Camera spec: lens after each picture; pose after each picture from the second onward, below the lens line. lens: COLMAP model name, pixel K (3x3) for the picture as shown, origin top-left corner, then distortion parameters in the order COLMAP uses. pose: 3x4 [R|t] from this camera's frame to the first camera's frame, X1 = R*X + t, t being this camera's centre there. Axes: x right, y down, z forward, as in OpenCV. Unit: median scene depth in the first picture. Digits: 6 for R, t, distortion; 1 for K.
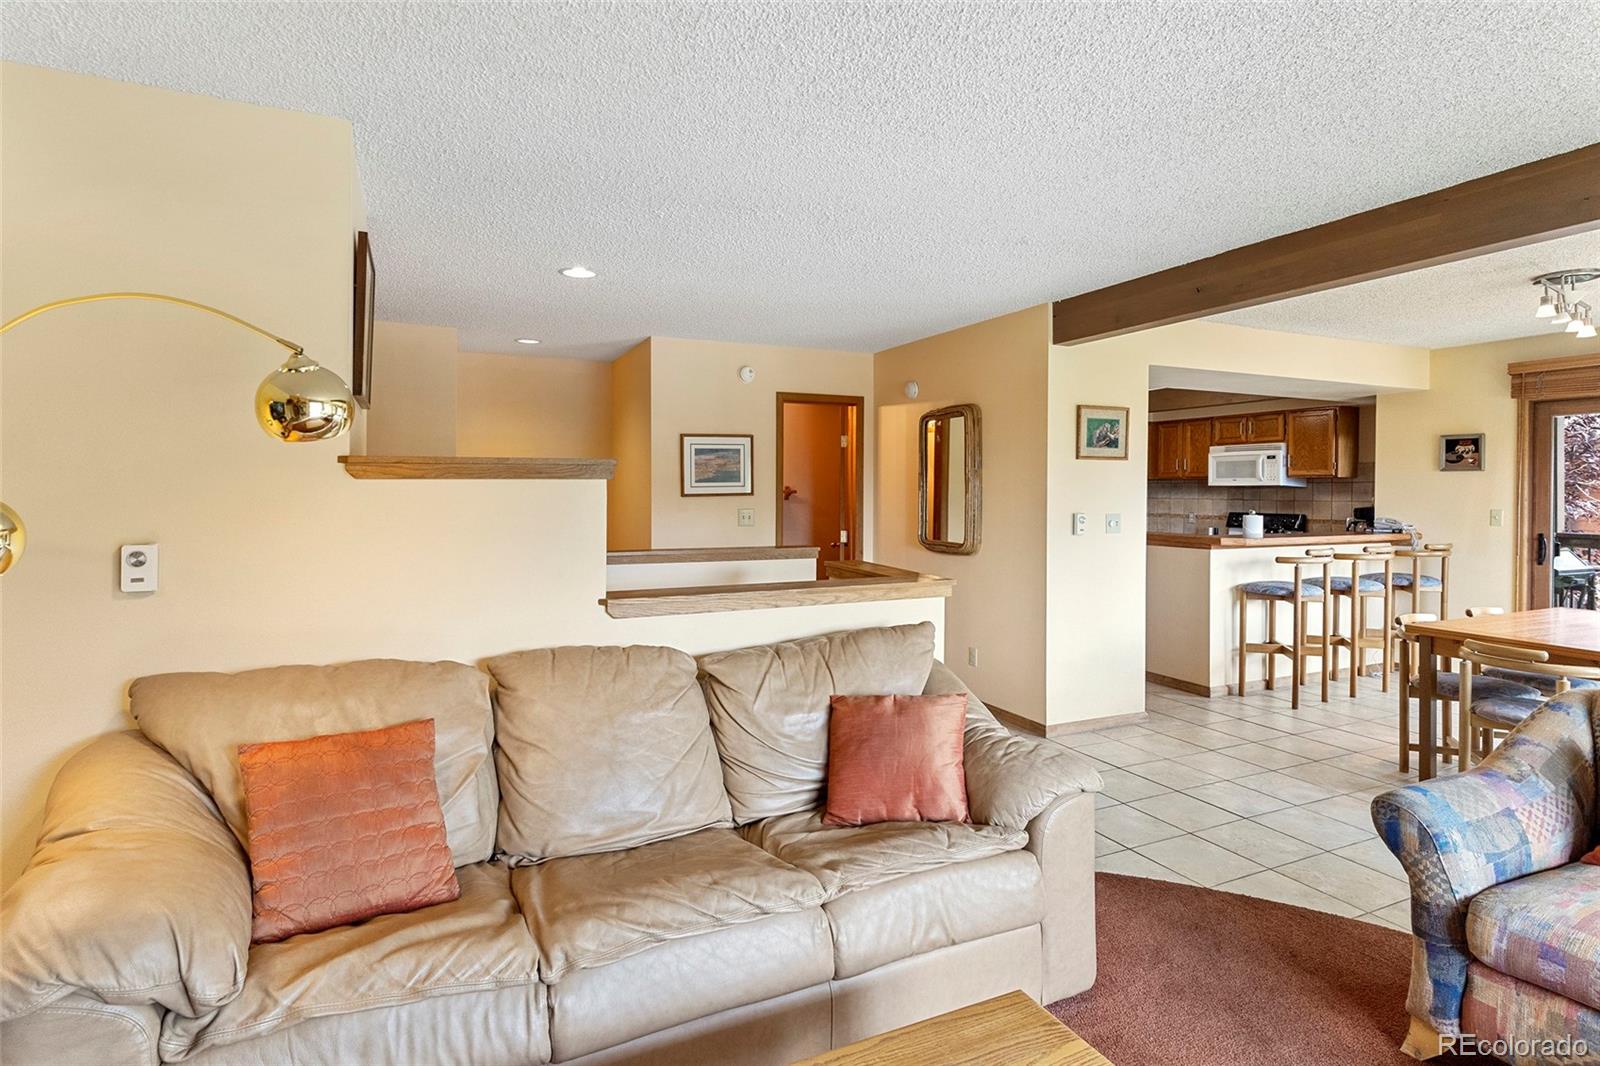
lens RADIAL K [[798.7, 0, 761.8], [0, 798.7, 492.0], [0, 0, 1]] dist [-0.005361, -0.002087]
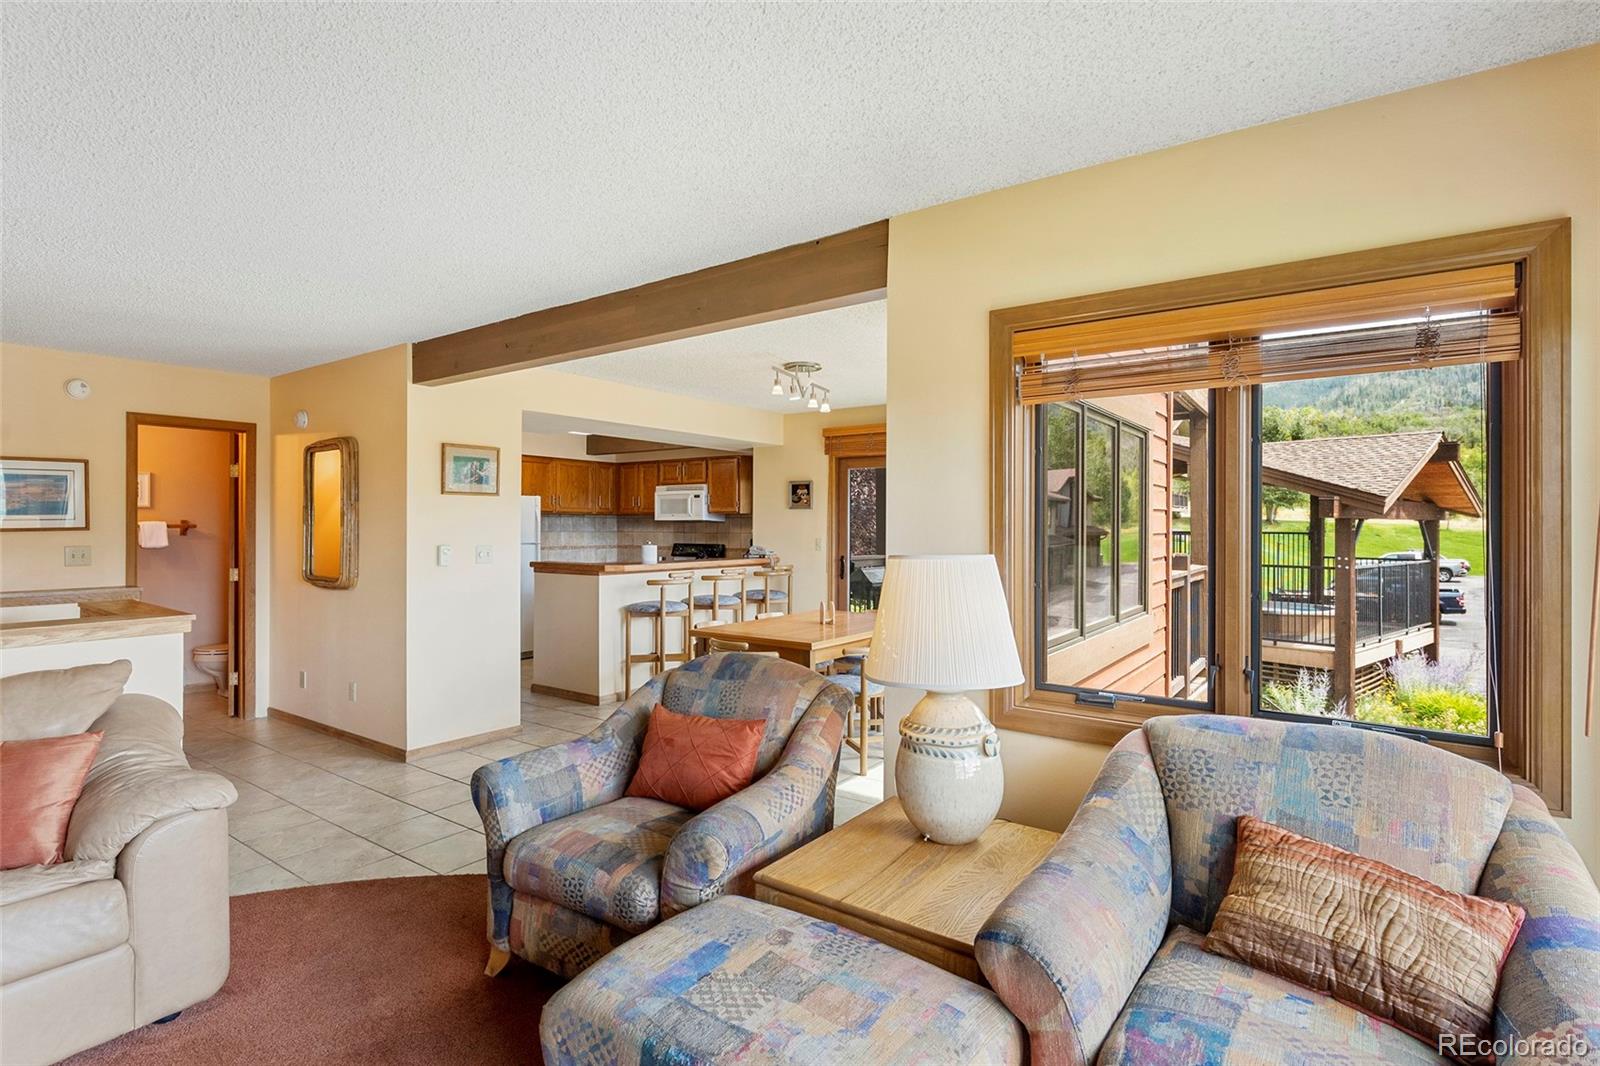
lens RADIAL K [[798.7, 0, 785.7], [0, 798.7, 523.1], [0, 0, 1]] dist [-0.005361, -0.002087]
pose [[0.860757, -0.000532, 0.509016, 0.207776], [0.003003, 0.999987, -0.004034, 0.002174], [-0.509007, 0.005000, 0.860748, -0.114529]]
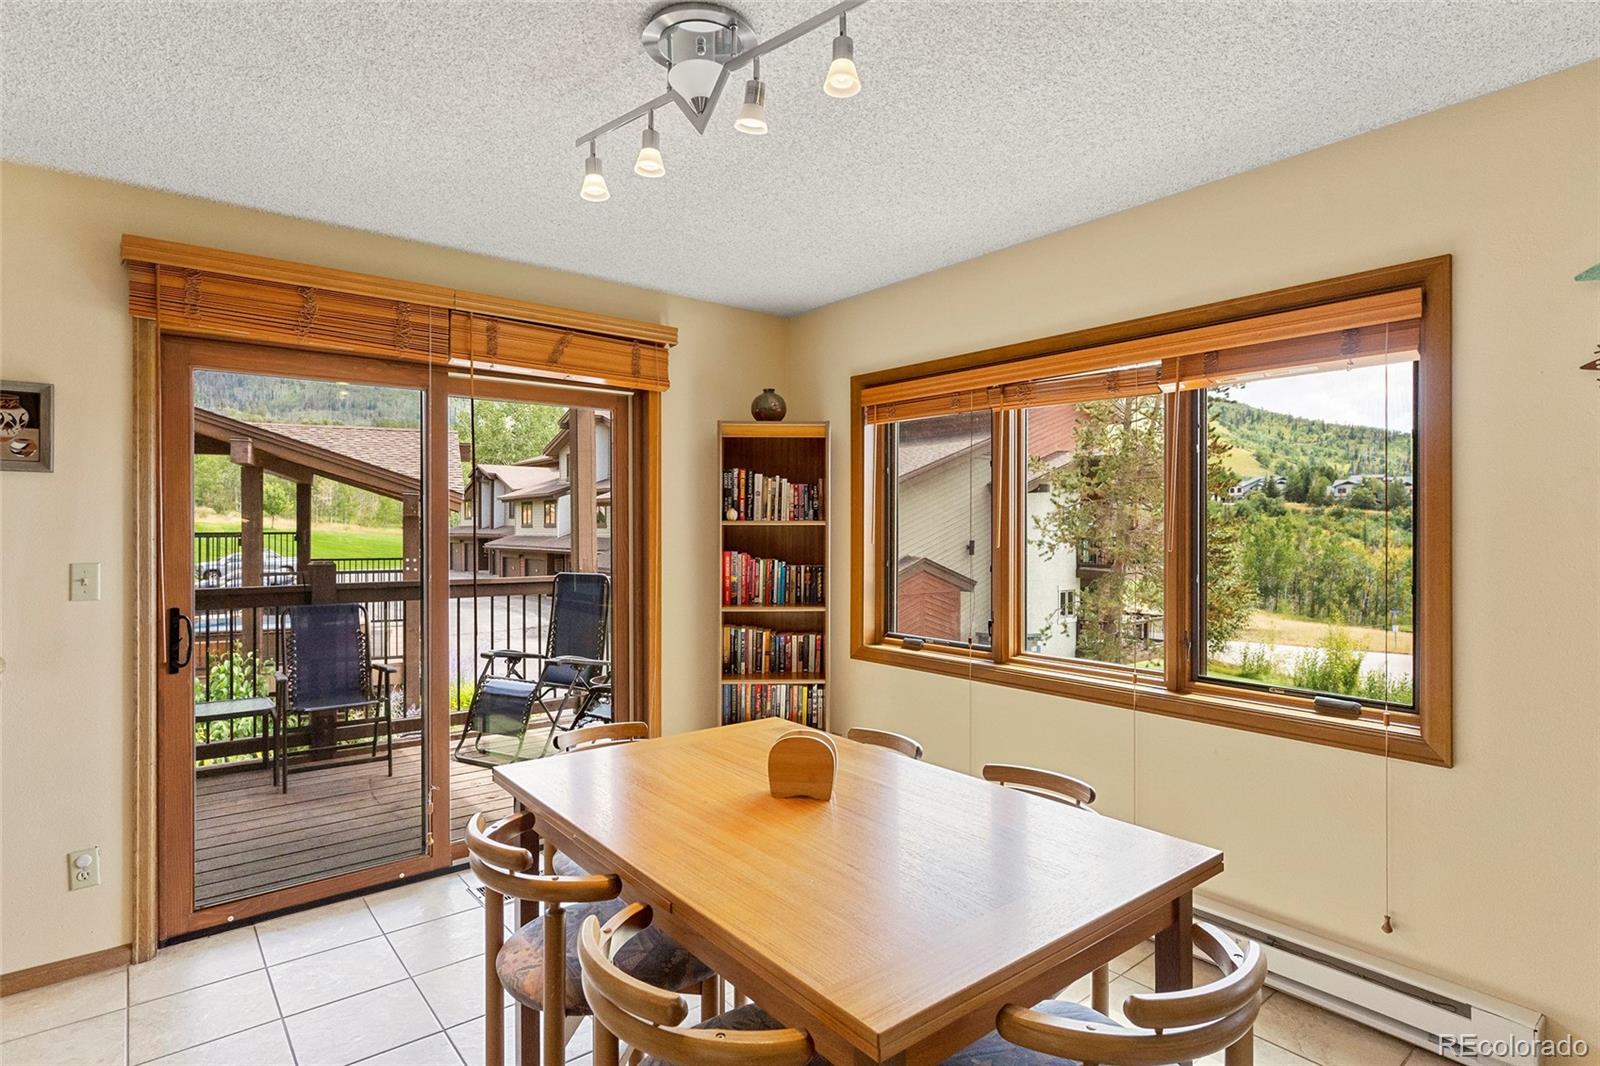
lens RADIAL K [[829.5, 0, 797.5], [0, 829.5, 527.6], [0, 0, 1]] dist [-0.009396, -0.000321]
pose [[-0.283586, -0.005676, 0.958930, 0.390056], [0.004653, 0.999963, 0.007295, 0.001433], [-0.958936, 0.006531, -0.283549, 0.768004]]
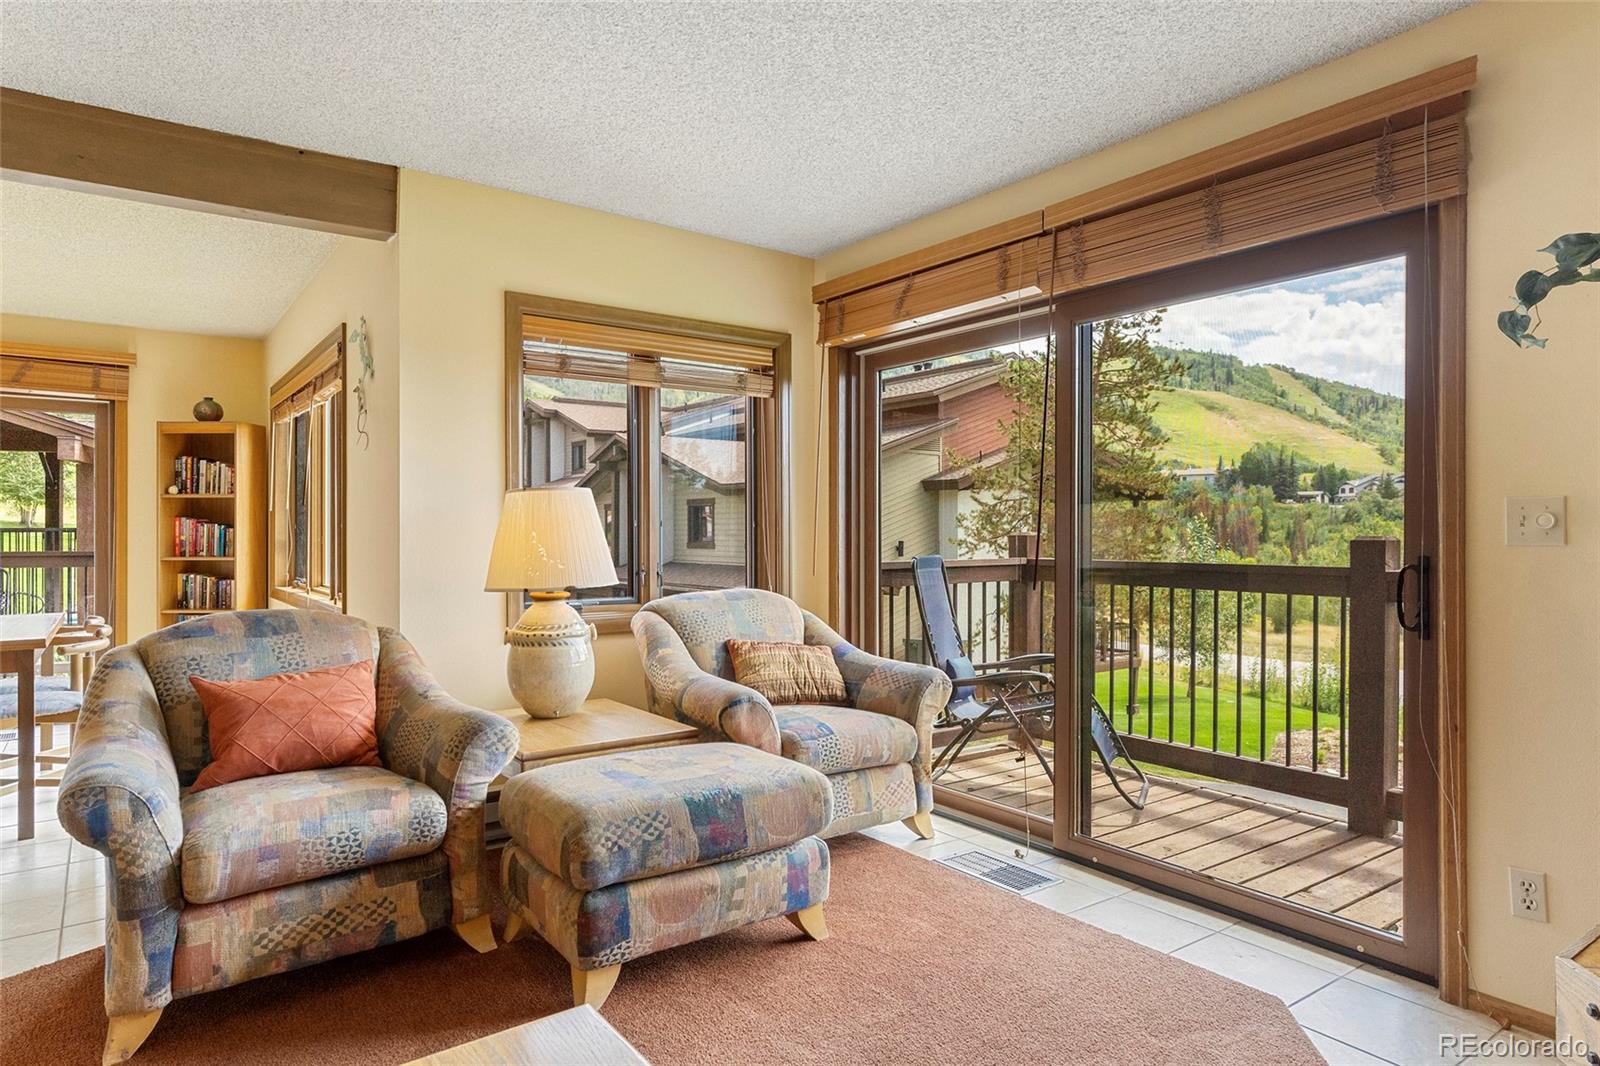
lens RADIAL K [[941.3, 0, 784.7], [0, 941.3, 542.6], [0, 0, 1]] dist [-0.009858, 0.003269]
pose [[-0.216205, -0.014562, 0.976239, -0.127837], [0.003924, 0.999868, 0.015784, 0.041321], [-0.976340, 0.007244, -0.216119, 0.175472]]
